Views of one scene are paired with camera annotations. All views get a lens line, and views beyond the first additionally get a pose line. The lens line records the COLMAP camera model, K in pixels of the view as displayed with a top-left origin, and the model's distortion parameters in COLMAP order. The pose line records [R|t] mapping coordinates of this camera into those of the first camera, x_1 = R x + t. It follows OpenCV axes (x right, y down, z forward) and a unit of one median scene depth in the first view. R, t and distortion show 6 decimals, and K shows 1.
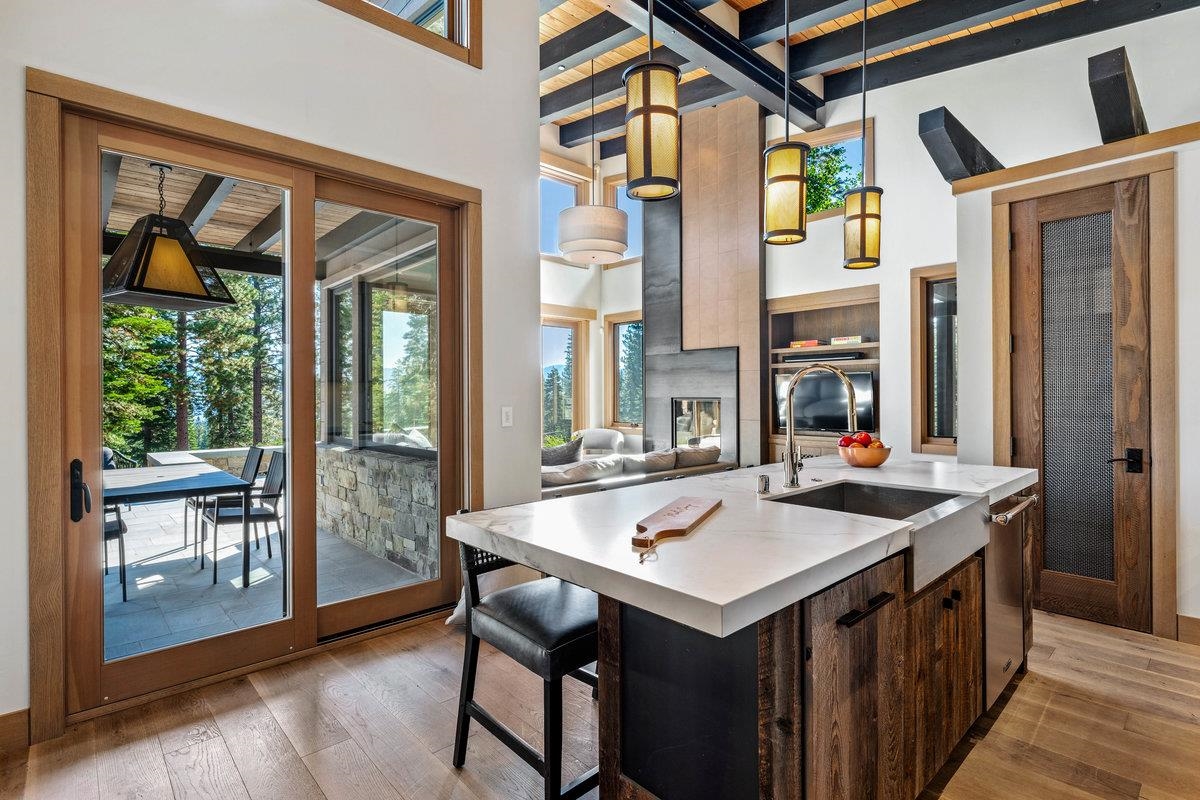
lens RADIAL K [[573.2, 0, 600.0], [0, 573.2, 400.0], [0, 0, 1]] dist [-0.003464, -0.000378]
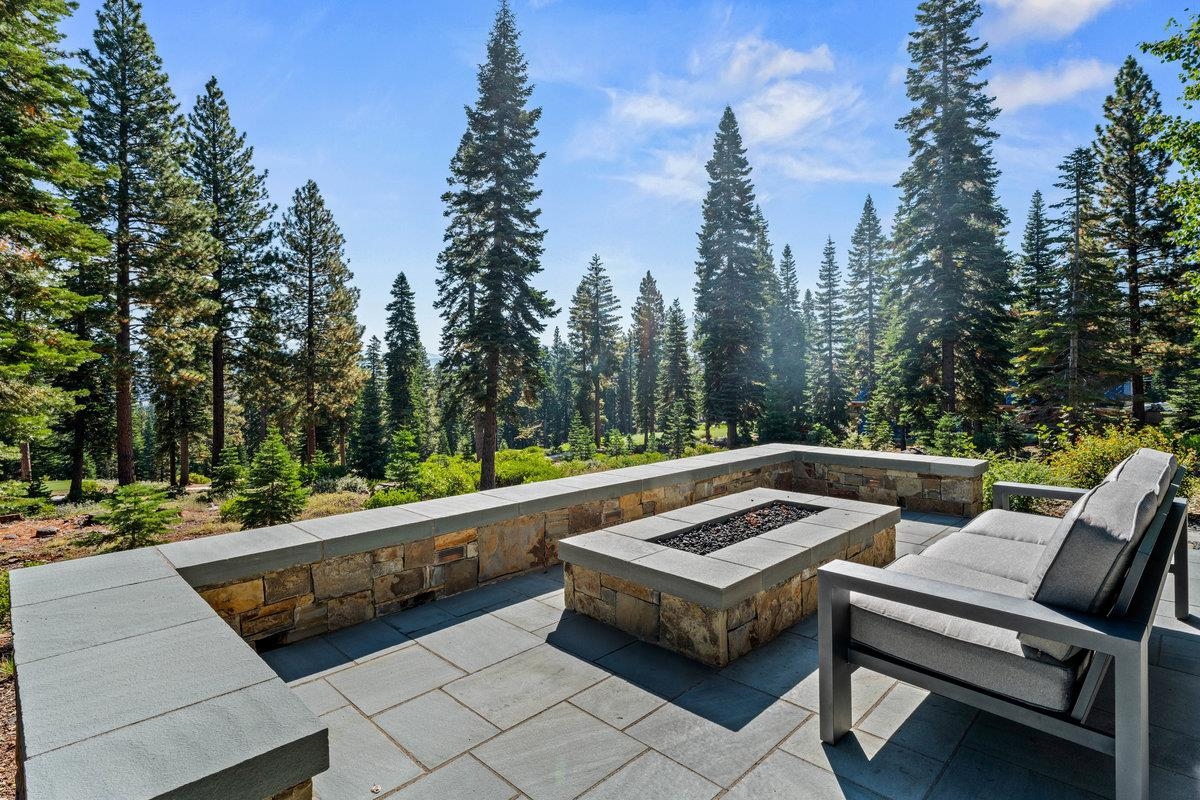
lens RADIAL K [[604.4, 0, 599.2], [0, 604.4, 381.0], [0, 0, 1]] dist [-0.000237, -0.000173]
pose [[0.999280, -0.003973, 0.037726, -0.303735], [0.003976, 0.999992, -0.000005, 0.005513], [-0.037726, 0.000155, 0.999288, 0.406079]]
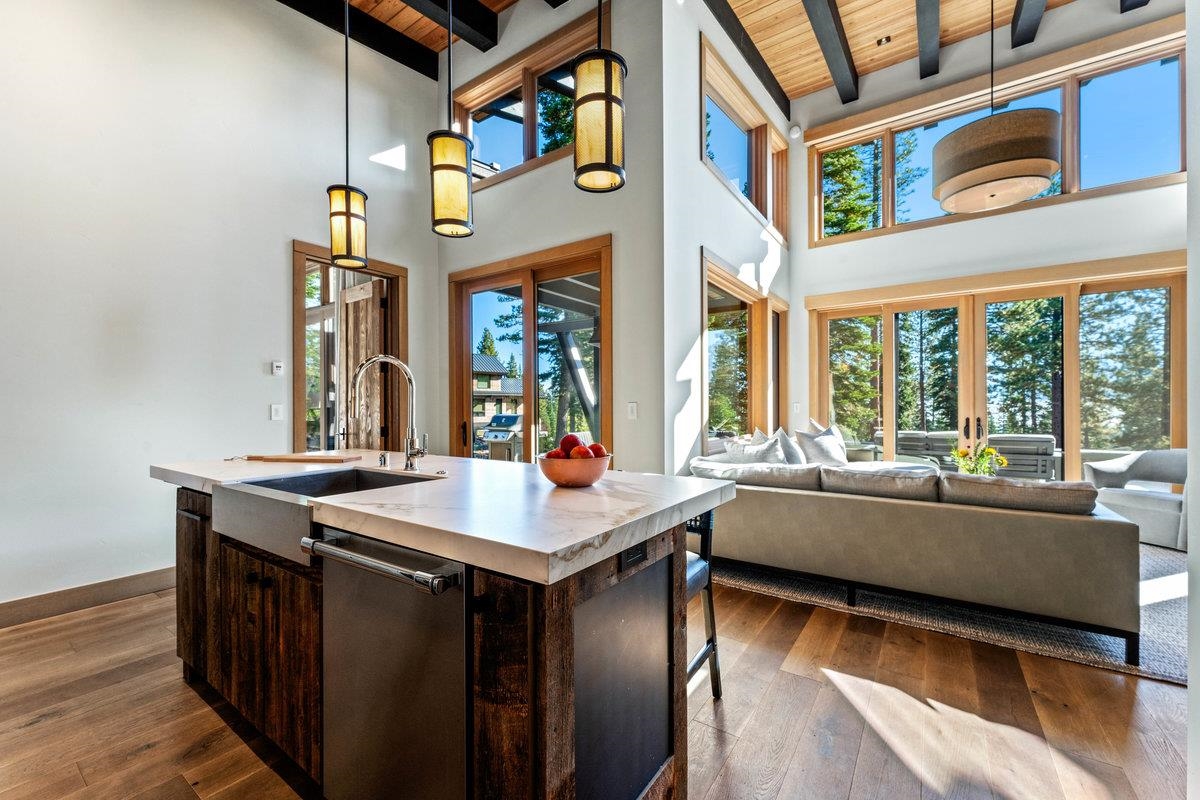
lens RADIAL K [[473.7, 0, 606.9], [0, 473.7, 406.2], [0, 0, 1]] dist [0.002464, 0.000190]
pose [[0.217234, 0.005499, -0.976104, 0.169541], [-0.004456, 0.999979, 0.004642, 0.002956], [0.976109, 0.003341, 0.217254, 0.152482]]
